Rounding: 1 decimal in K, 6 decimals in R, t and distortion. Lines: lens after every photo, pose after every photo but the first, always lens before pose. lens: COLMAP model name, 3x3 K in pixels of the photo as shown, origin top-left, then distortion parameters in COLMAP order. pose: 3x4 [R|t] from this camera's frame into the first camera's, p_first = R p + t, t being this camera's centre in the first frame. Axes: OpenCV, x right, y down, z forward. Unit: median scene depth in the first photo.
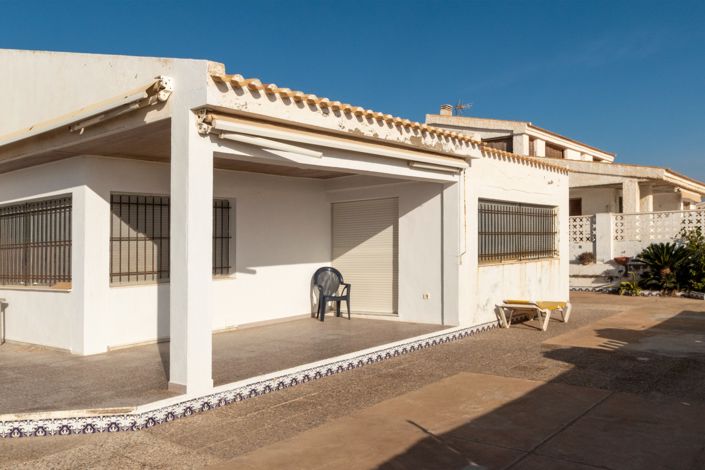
lens RADIAL K [[585.8, 0, 352.5], [0, 585.8, 235.0], [0, 0, 1]] dist [-0.000235, 0.000275]
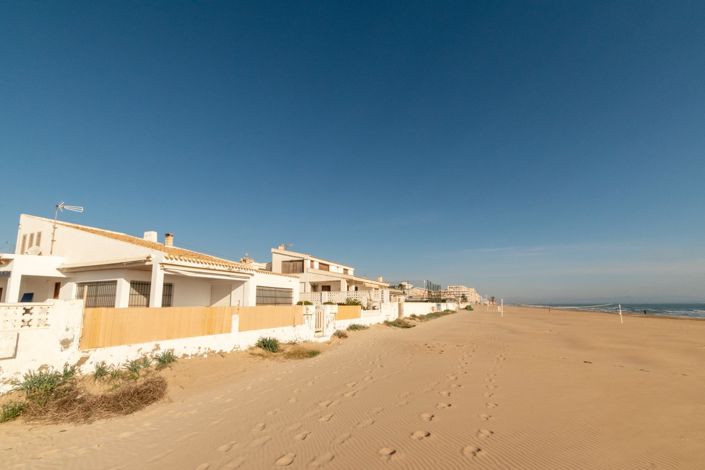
lens RADIAL K [[318.2, 0, 352.0], [0, 318.2, 275.8], [0, 0, 1]] dist [-0.000578, -0.000077]
pose [[0.964443, 0.046990, 0.260080, 0.315353], [-0.027411, 0.996545, -0.078406, 0.008204], [-0.262866, 0.068489, 0.962398, -1.030882]]
